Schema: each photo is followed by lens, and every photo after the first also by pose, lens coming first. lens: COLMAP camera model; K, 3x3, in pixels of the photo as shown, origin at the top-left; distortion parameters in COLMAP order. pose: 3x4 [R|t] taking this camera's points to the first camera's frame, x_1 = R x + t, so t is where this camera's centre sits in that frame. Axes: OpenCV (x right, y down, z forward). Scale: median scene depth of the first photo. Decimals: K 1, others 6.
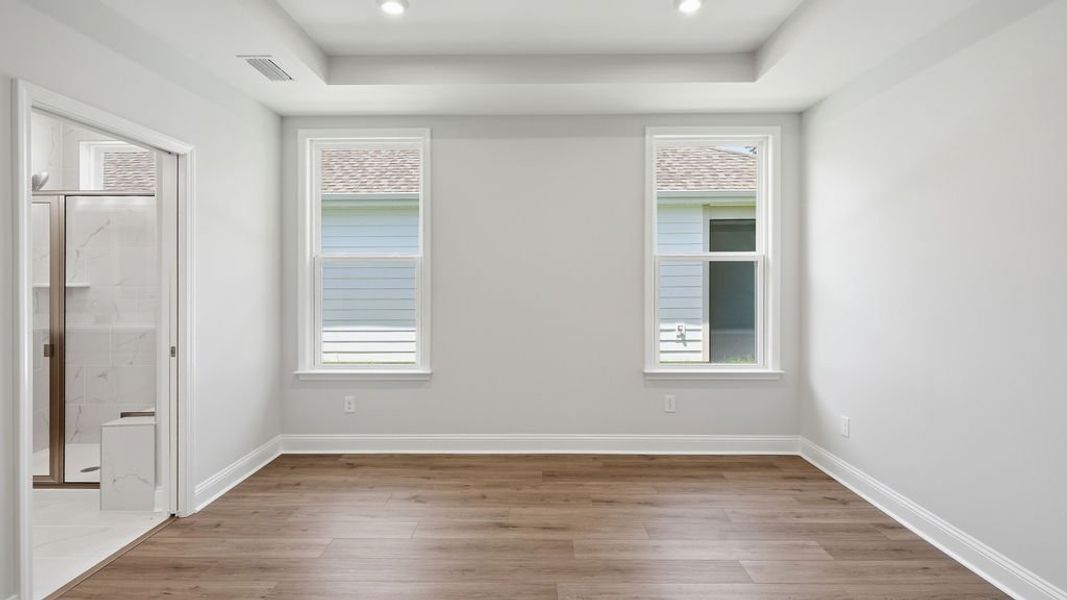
lens RADIAL K [[494.5, 0, 530.7], [0, 494.5, 277.8], [0, 0, 1]] dist [0.013163, -0.009142]
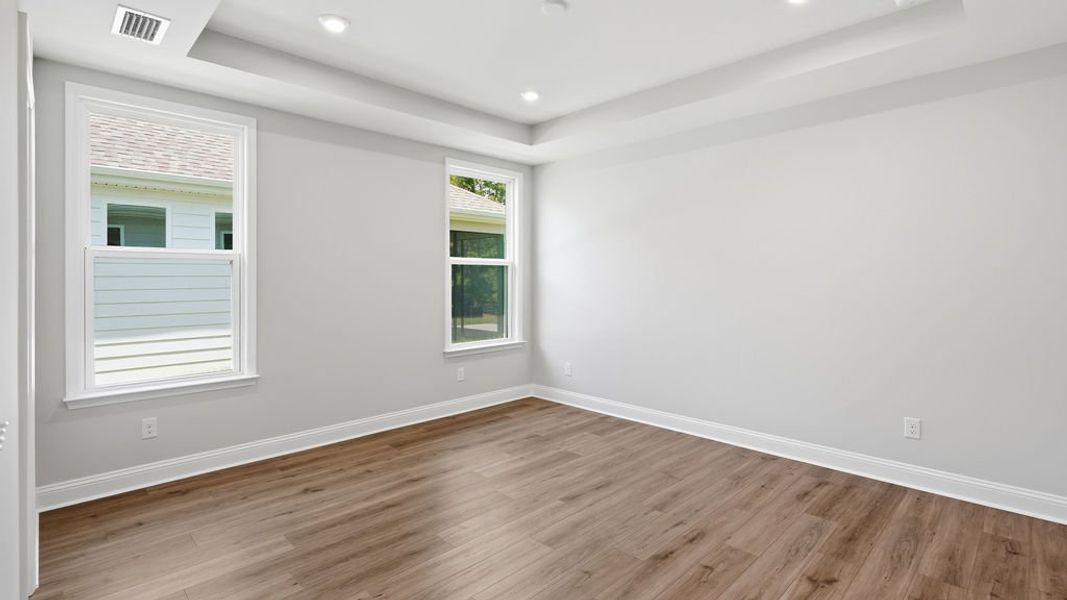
lens RADIAL K [[494.5, 0, 530.7], [0, 494.5, 277.8], [0, 0, 1]] dist [0.013163, -0.009142]
pose [[0.709562, 0.000116, 0.704643, -0.500565], [-0.005314, 0.999972, 0.005186, -0.006071], [-0.704623, -0.007425, 0.709543, -0.047413]]
